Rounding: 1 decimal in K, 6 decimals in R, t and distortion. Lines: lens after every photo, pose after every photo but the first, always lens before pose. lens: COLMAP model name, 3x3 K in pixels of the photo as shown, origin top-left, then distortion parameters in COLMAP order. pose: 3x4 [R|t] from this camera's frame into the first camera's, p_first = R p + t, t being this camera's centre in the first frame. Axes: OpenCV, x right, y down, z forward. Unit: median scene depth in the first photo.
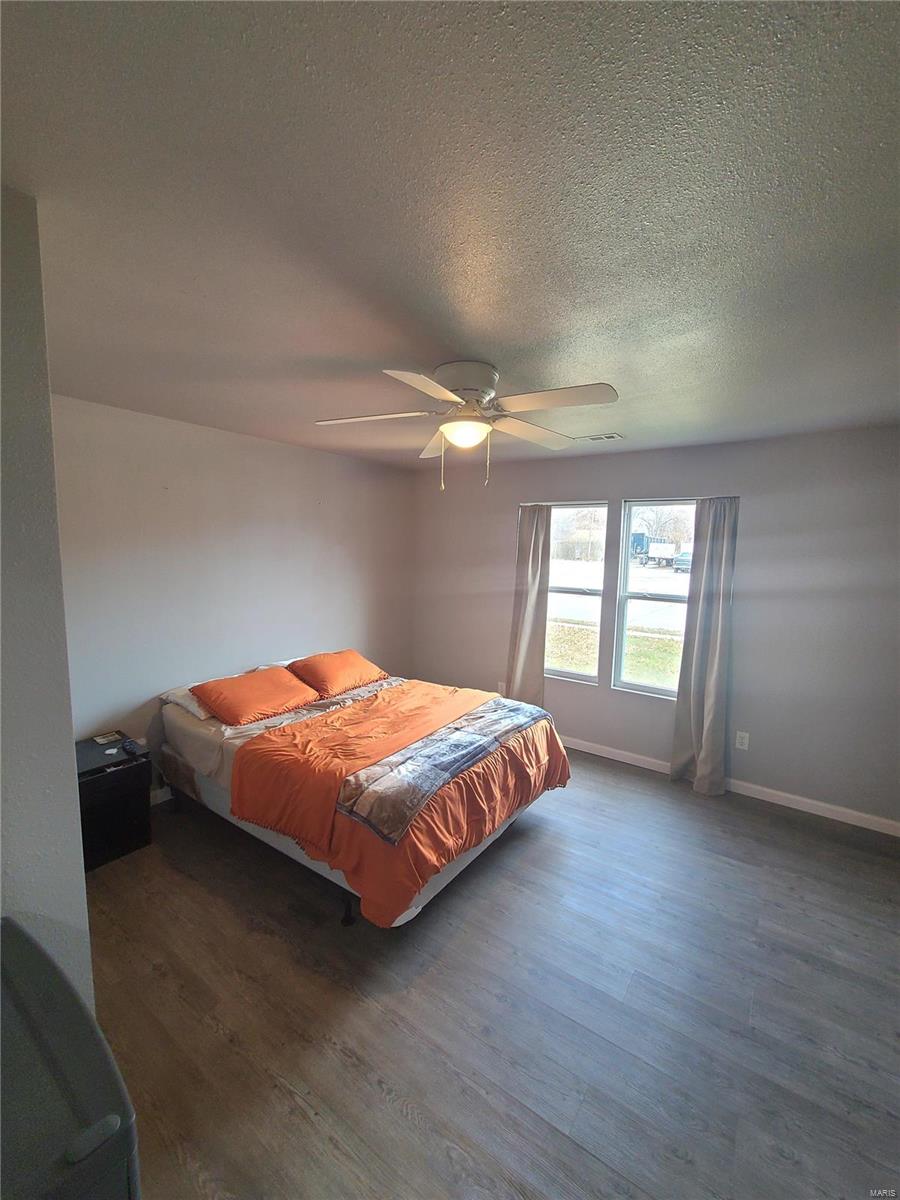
lens RADIAL K [[486.0, 0, 450.0], [0, 486.0, 600.0], [0, 0, 1]] dist [0.001726, -0.003677]
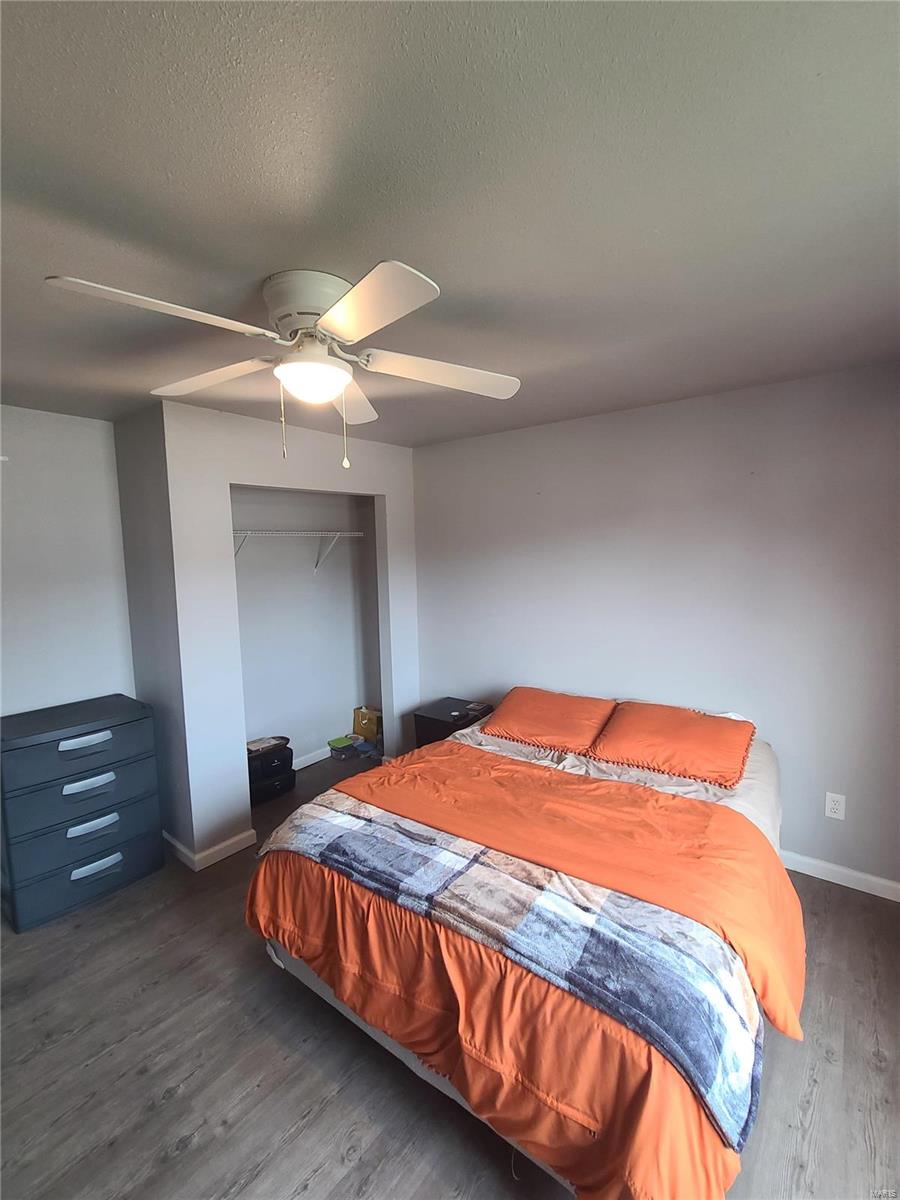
lens RADIAL K [[555.0, 0, 450.0], [0, 555.0, 600.0], [0, 0, 1]] dist [-0.001745, -0.001247]
pose [[-0.071350, 0.078419, -0.994364, 0.637822], [-0.084900, 0.992809, 0.084388, -0.086612], [0.993832, 0.090443, -0.064179, 0.986309]]
